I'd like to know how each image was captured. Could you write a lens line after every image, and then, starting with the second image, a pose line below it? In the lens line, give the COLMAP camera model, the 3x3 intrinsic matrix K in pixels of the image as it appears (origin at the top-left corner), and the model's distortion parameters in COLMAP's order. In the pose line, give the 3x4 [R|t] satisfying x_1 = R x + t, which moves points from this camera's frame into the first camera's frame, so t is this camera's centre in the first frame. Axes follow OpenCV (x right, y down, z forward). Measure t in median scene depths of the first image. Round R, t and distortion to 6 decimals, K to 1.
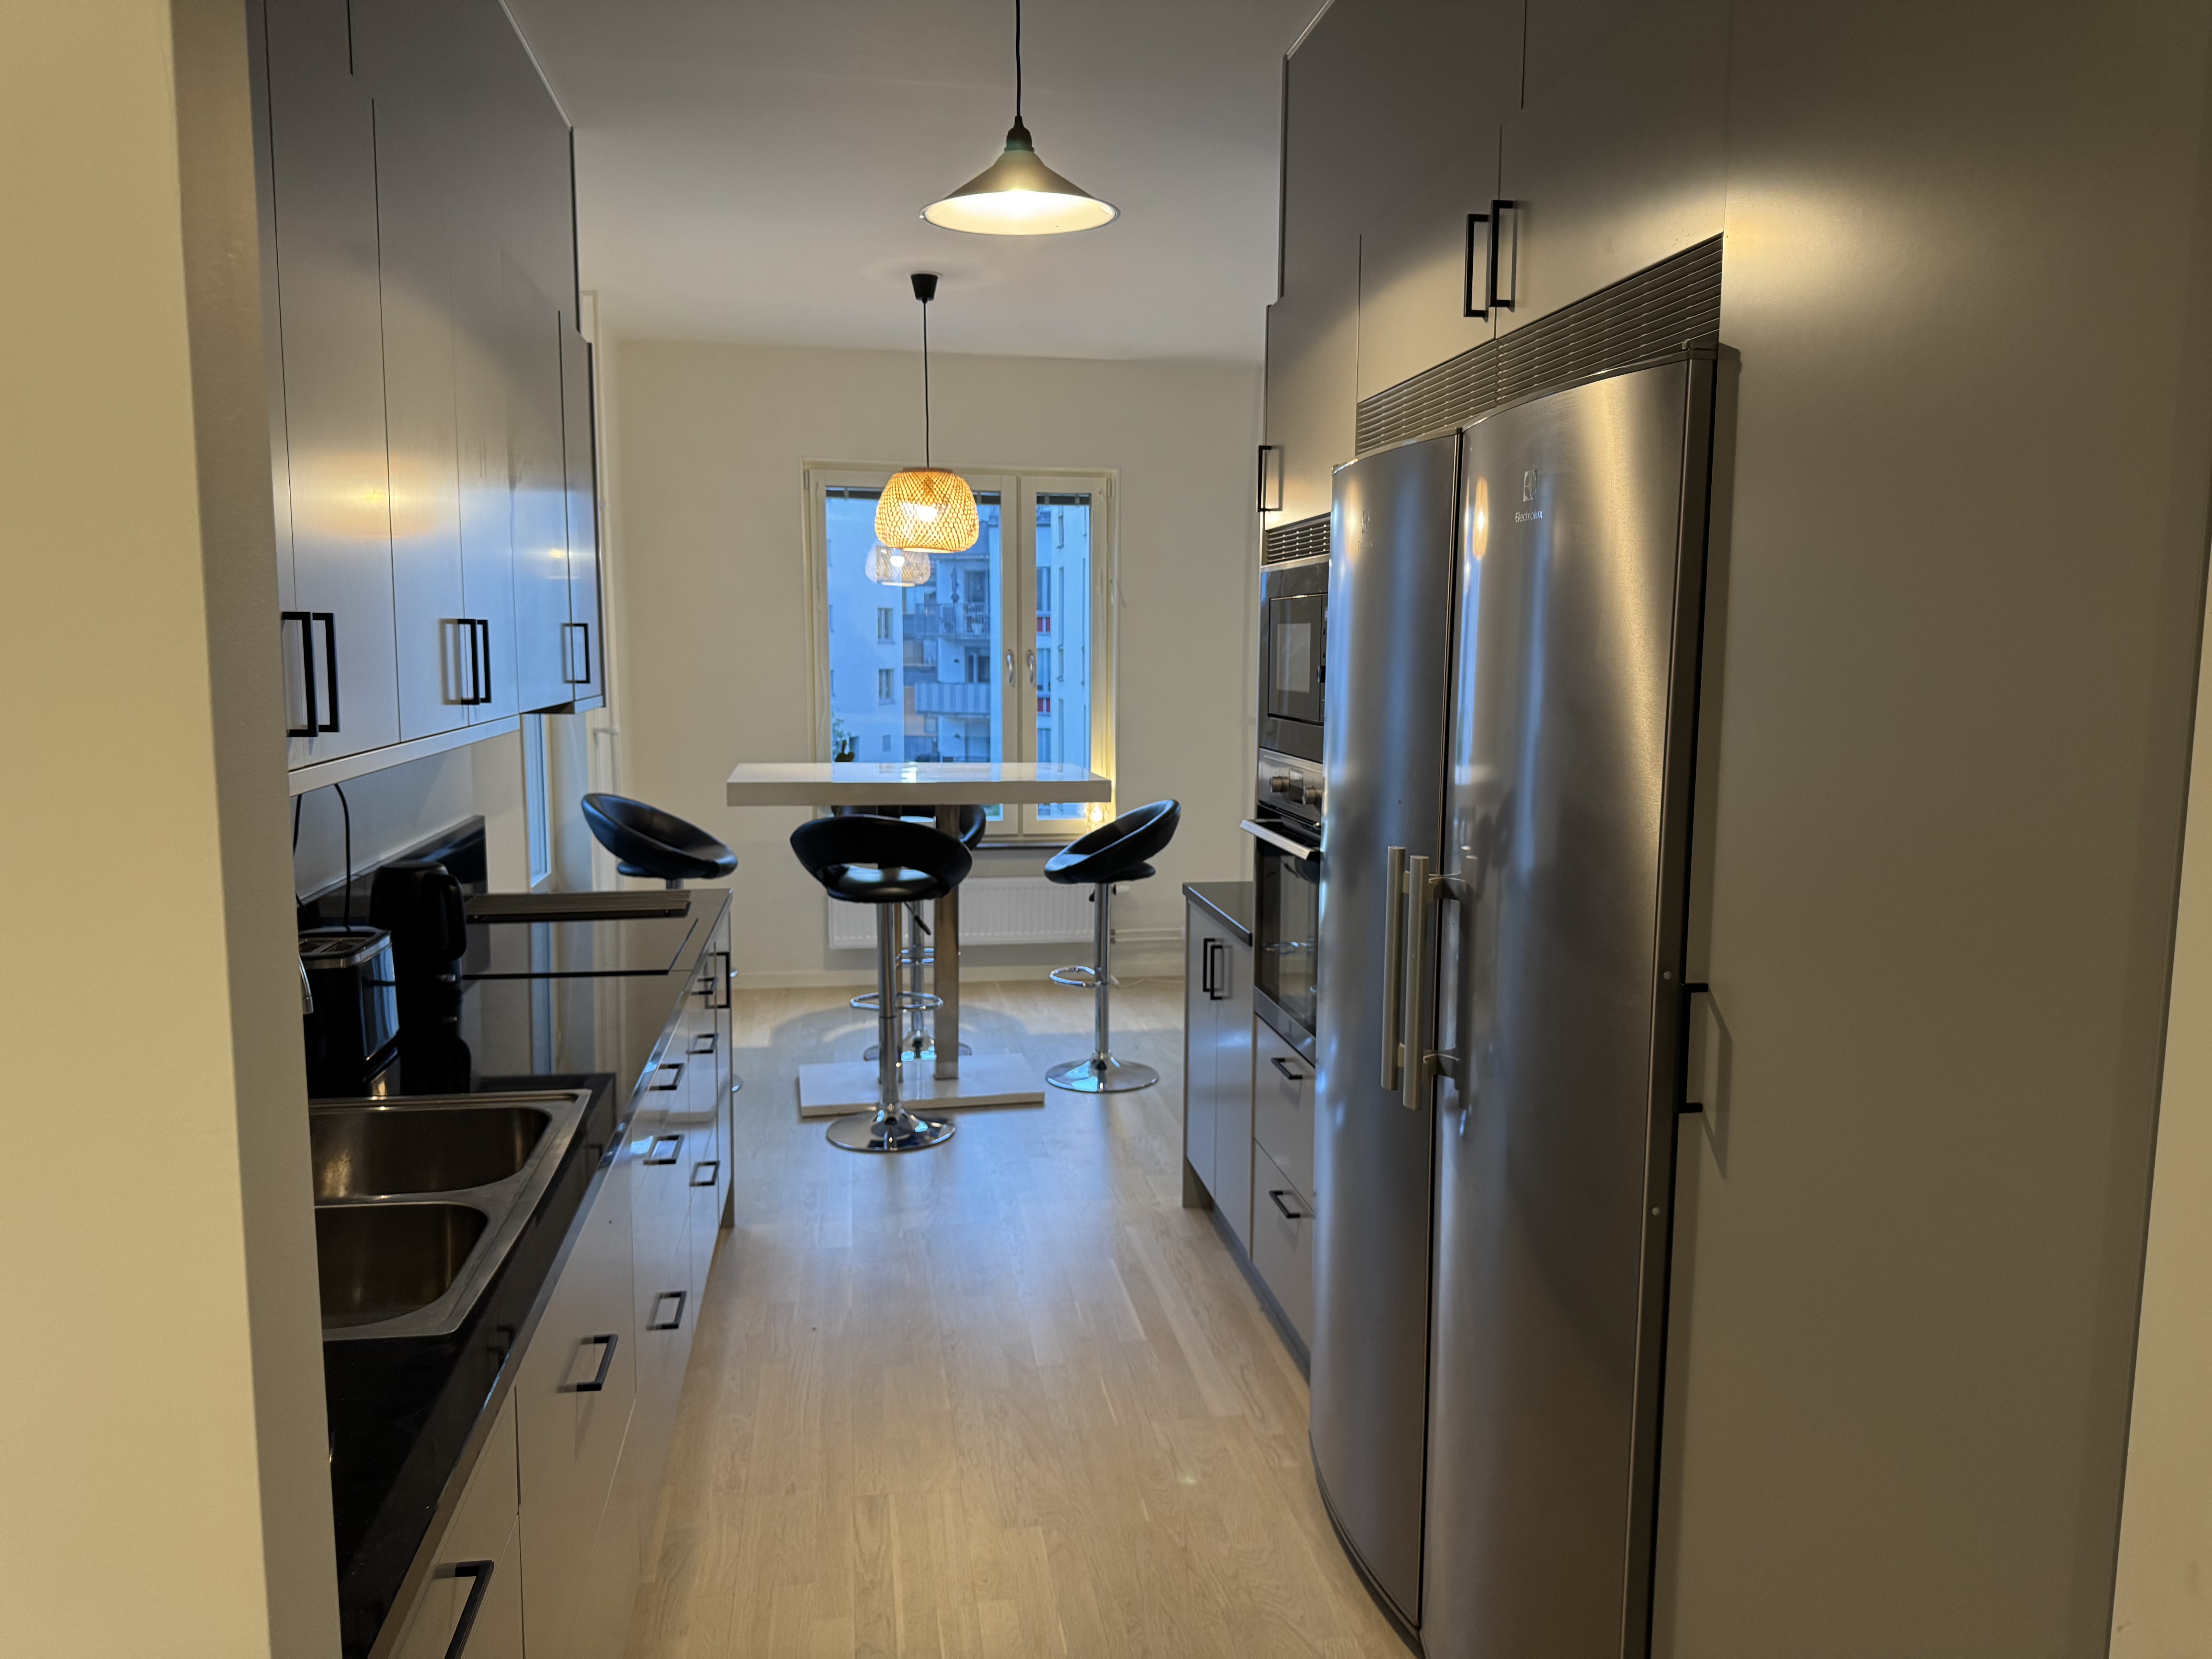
lens RADIAL K [[1574.7, 0, 1100.6], [0, 1574.7, 835.5], [0, 0, 1]] dist [0.059884, -0.016553]
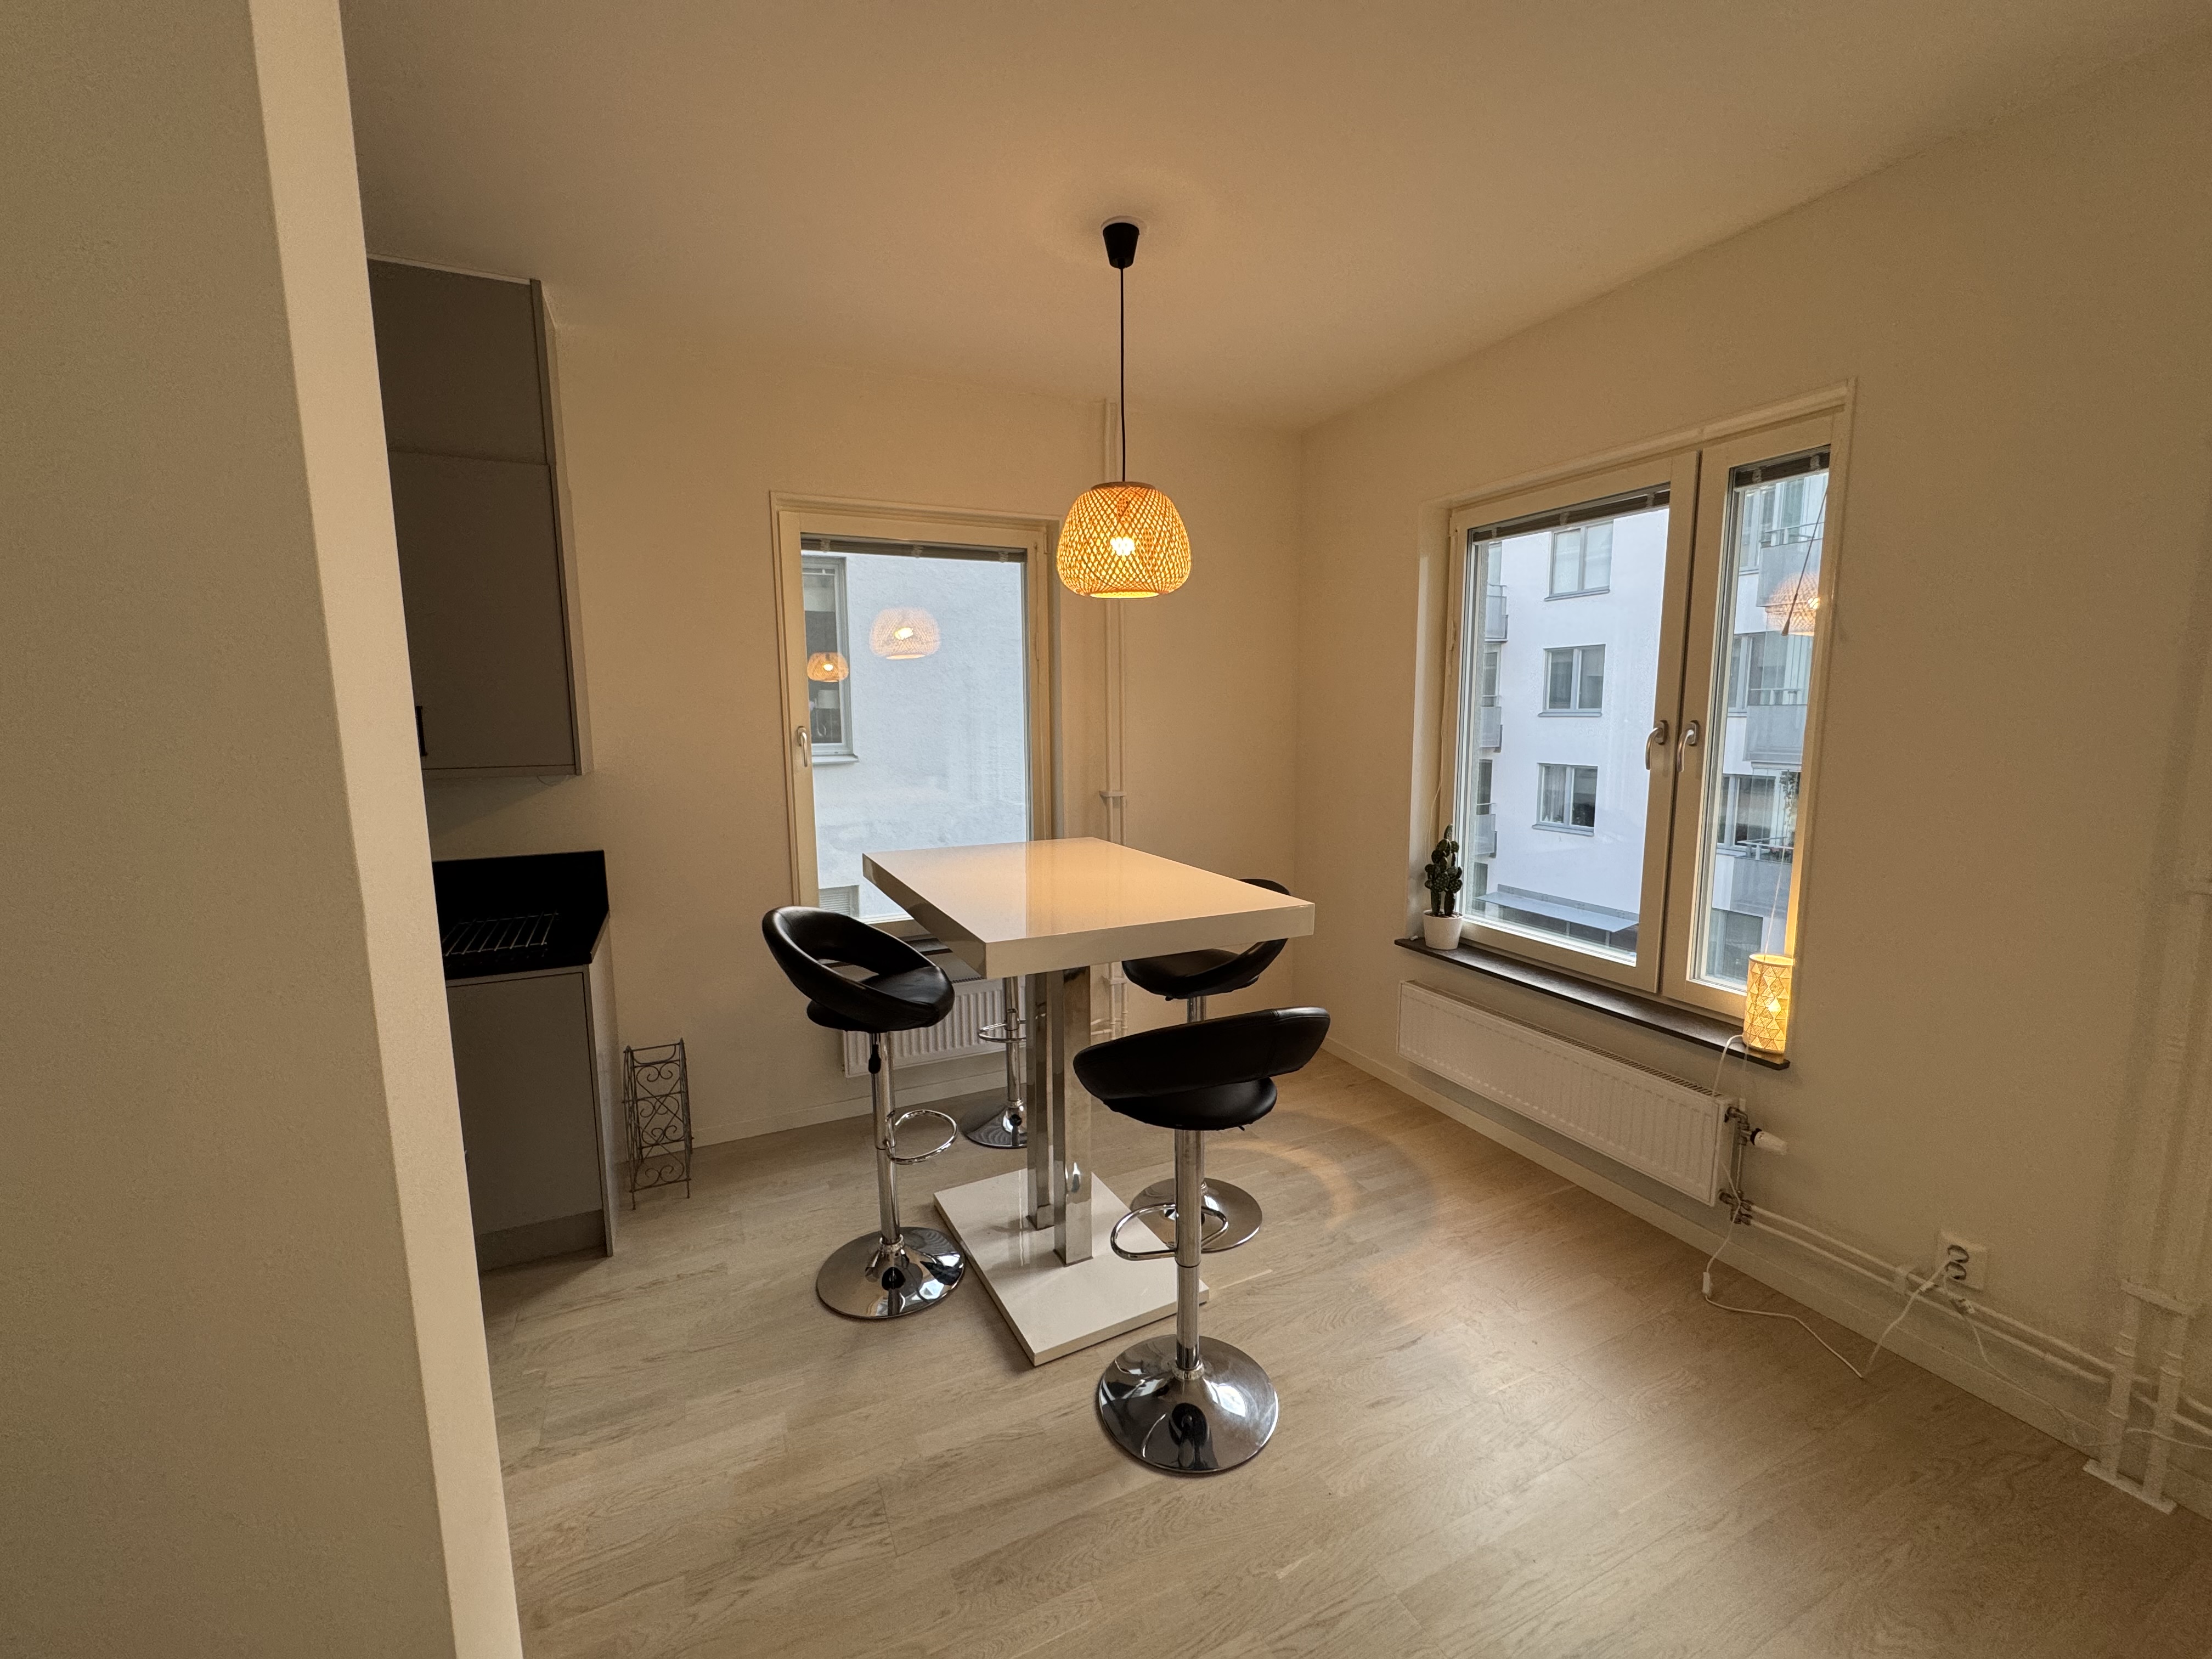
lens RADIAL K [[884.2, 0, 1095.4], [0, 884.2, 825.9], [0, 0, 1]] dist [-0.002020, -0.000082]
pose [[0.250901, 0.114703, -0.961193, 0.318589], [-0.107915, 0.990080, 0.089981, -0.104751], [0.961979, 0.081151, 0.260791, 0.874459]]
